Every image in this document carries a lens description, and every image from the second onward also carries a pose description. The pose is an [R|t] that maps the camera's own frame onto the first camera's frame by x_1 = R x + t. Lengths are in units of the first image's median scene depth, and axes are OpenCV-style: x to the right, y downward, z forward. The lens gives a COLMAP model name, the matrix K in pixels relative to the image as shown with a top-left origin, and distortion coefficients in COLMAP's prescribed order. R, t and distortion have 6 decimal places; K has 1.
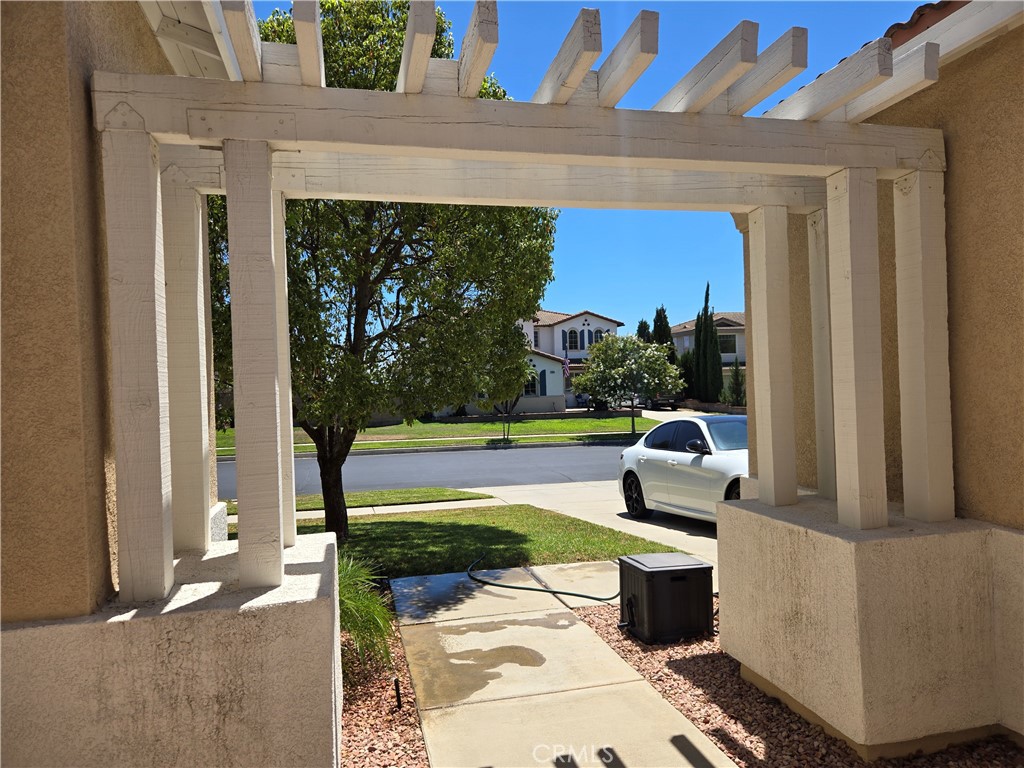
lens RADIAL K [[696.7, 0, 517.8], [0, 696.7, 388.2], [0, 0, 1]] dist [0.064229, -0.063122]
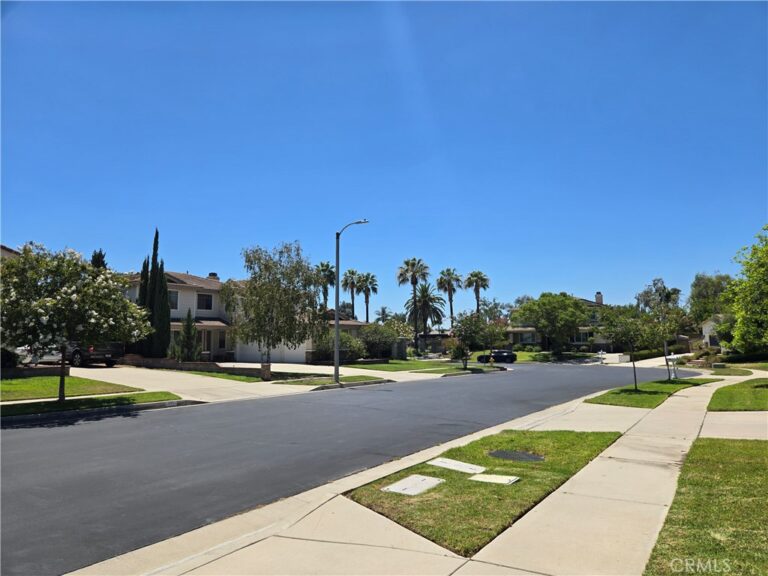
lens RADIAL K [[522.6, 0, 388.3], [0, 522.6, 291.2], [0, 0, 1]] dist [0.064229, -0.063122]
pose [[0.740462, 0.090580, 0.665966, 0.053509], [-0.016063, 0.992979, -0.117198, 0.015213], [-0.671906, 0.076084, 0.736718, 0.434160]]
